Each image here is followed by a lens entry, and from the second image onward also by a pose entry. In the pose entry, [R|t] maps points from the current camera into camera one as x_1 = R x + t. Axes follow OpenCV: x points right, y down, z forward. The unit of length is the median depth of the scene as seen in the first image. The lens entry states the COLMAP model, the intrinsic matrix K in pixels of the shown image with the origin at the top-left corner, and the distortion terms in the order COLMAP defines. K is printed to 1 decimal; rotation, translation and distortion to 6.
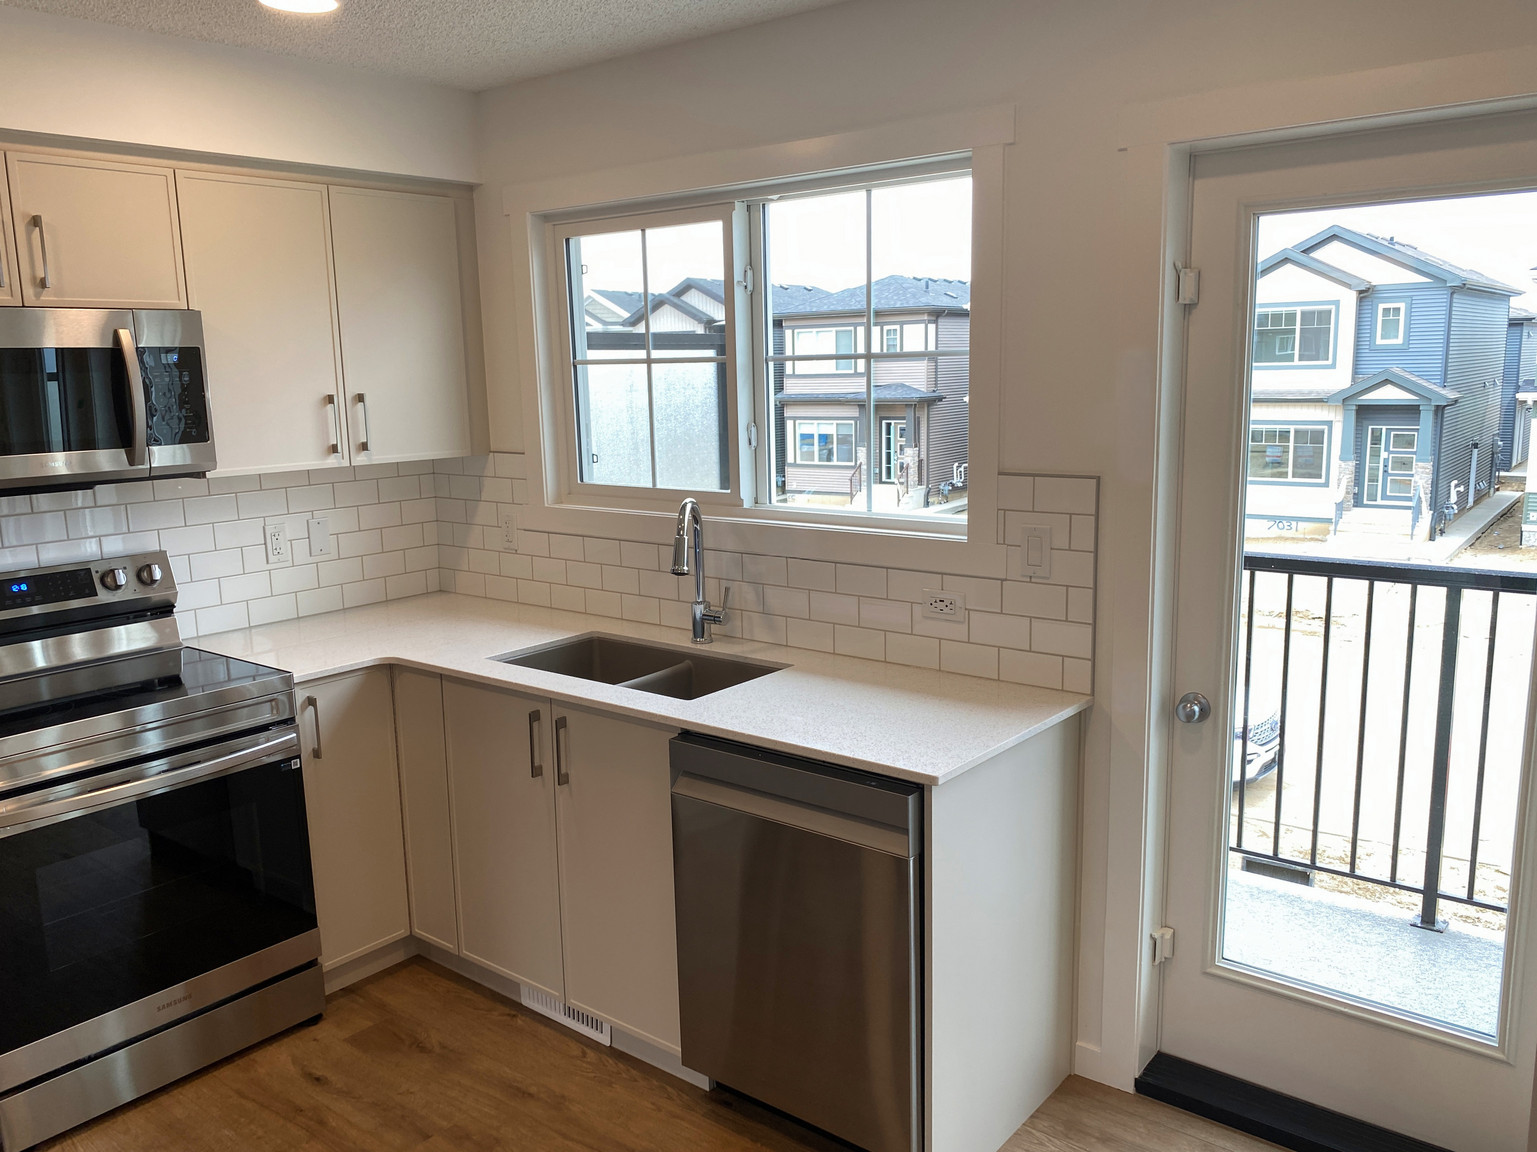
lens RADIAL K [[1225.9, 0, 766.6], [0, 1225.9, 588.1], [0, 0, 1]] dist [0.056185, -0.094033]
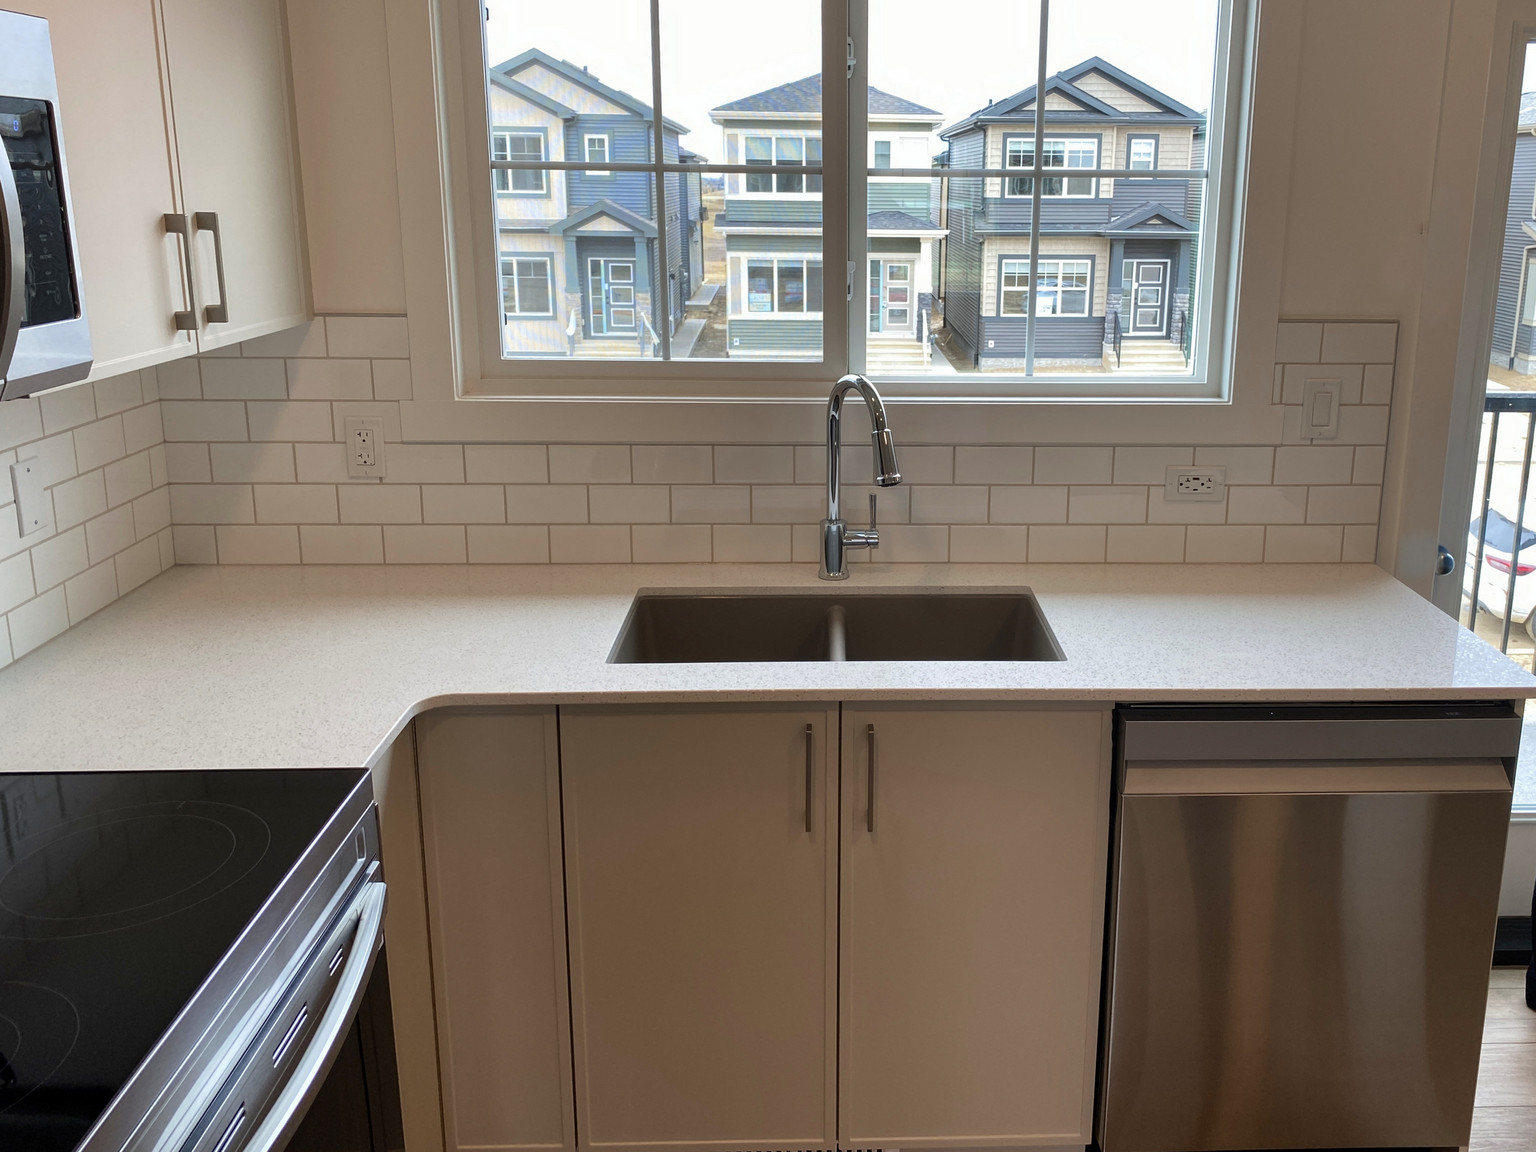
lens RADIAL K [[1304.1, 0, 857.9], [0, 1304.1, 482.2], [0, 0, 1]] dist [0.108552, -0.113562]
pose [[0.750983, -0.118192, 0.649657, -0.498908], [0.093104, 0.992975, 0.073027, -0.060413], [-0.653724, 0.005643, 0.756712, 0.399990]]
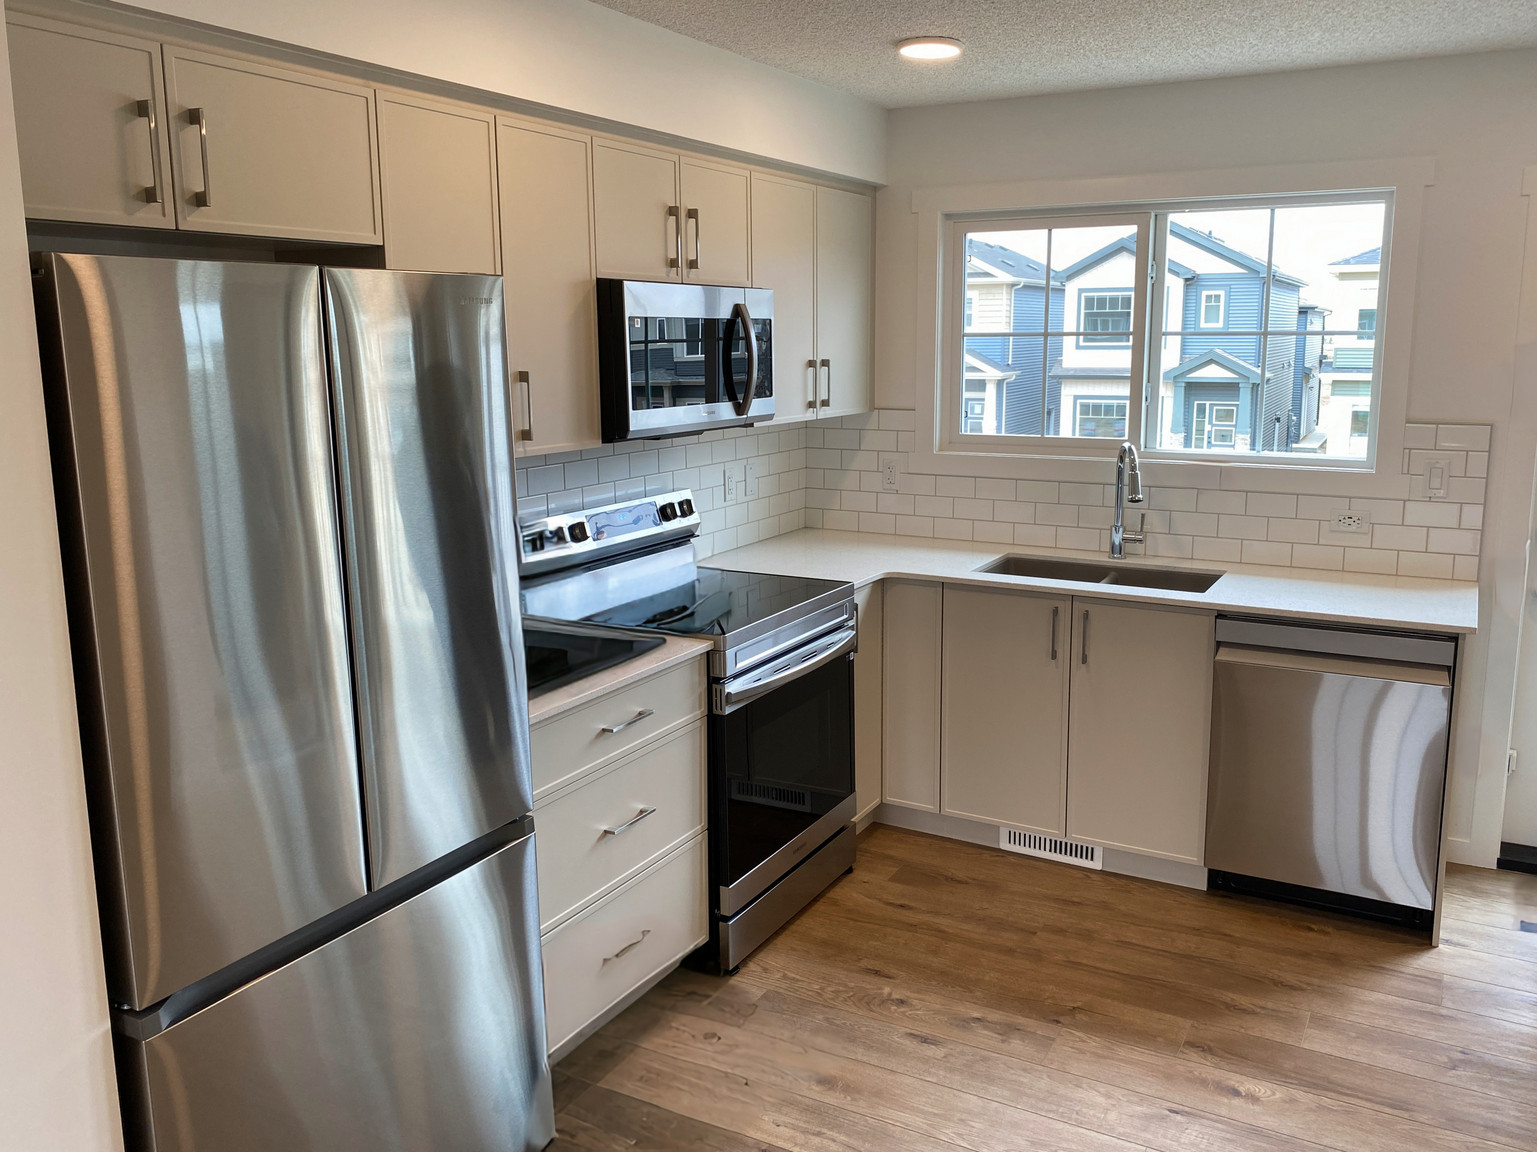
lens RADIAL K [[1236.9, 0, 799.1], [0, 1236.9, 549.3], [0, 0, 1]] dist [0.072625, -0.134230]
pose [[0.981485, -0.014319, 0.191001, -0.588028], [0.016257, 0.999831, -0.008582, 0.038783], [-0.190846, 0.011528, 0.981552, -0.183734]]
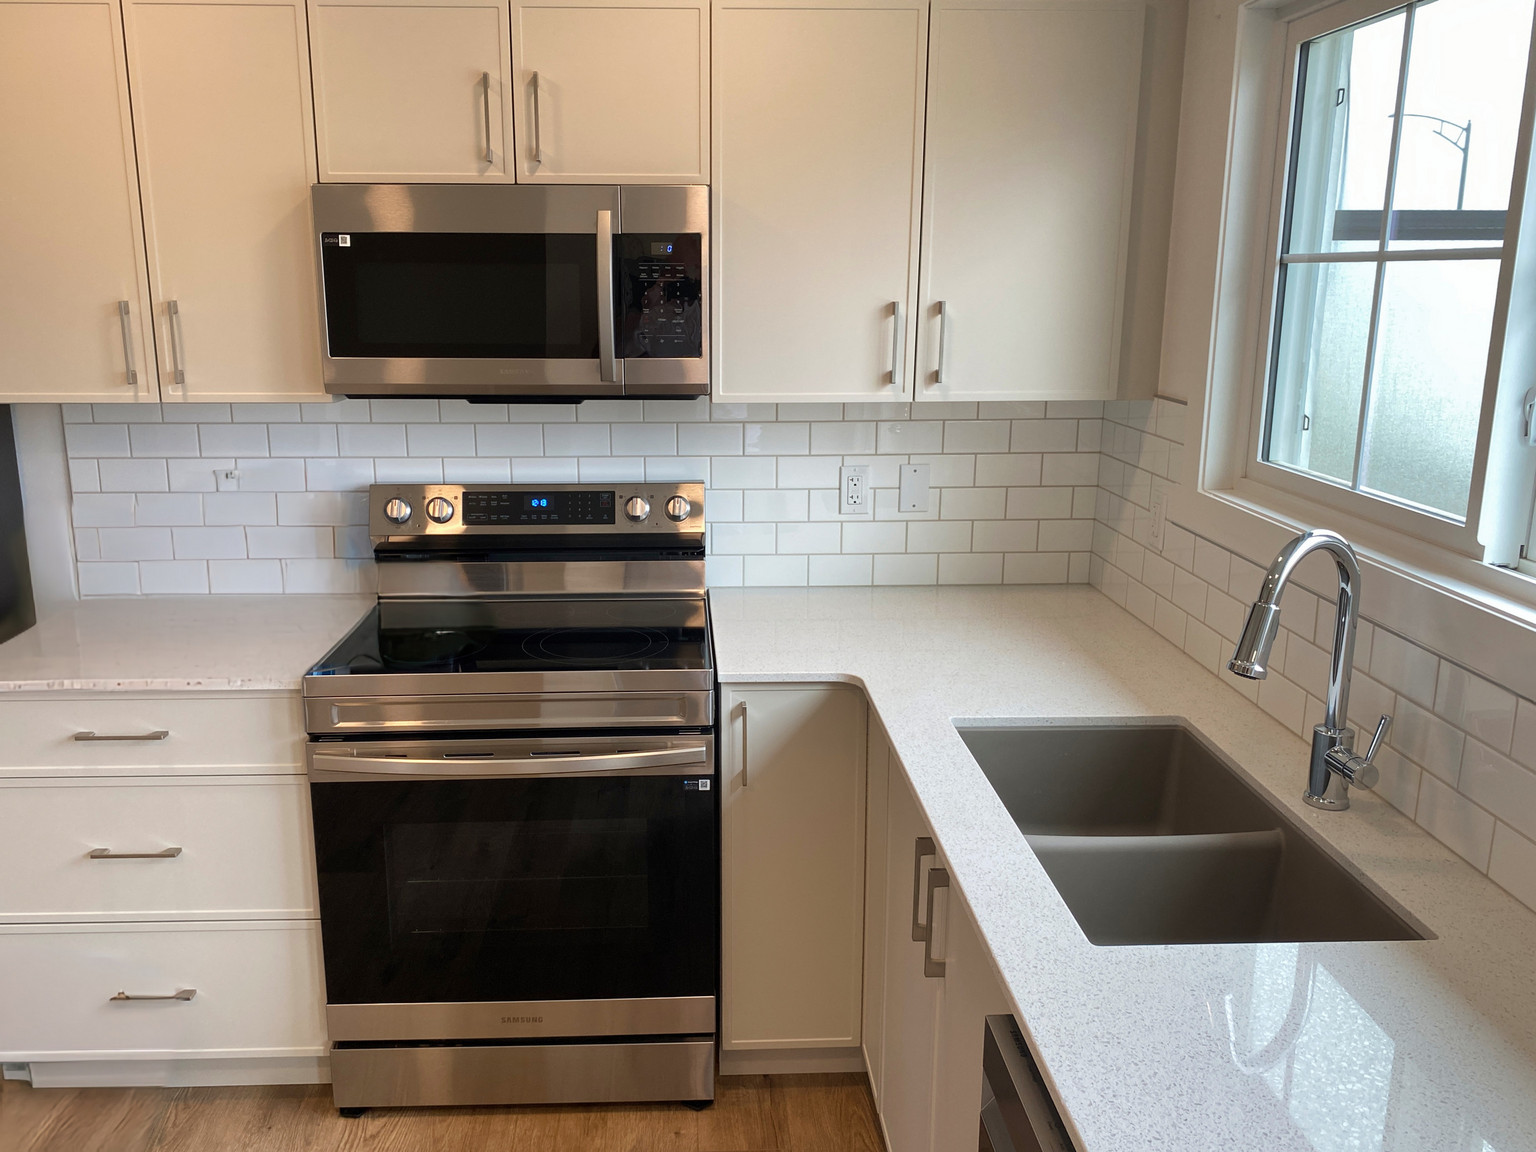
lens RADIAL K [[1210.1, 0, 734.0], [0, 1210.1, 566.3], [0, 0, 1]] dist [0.071159, -0.094549]
pose [[0.660246, 0.193920, -0.725583, 0.132437], [-0.150699, 0.980650, 0.124961, -0.077457], [0.735776, 0.026840, 0.676693, 0.438681]]
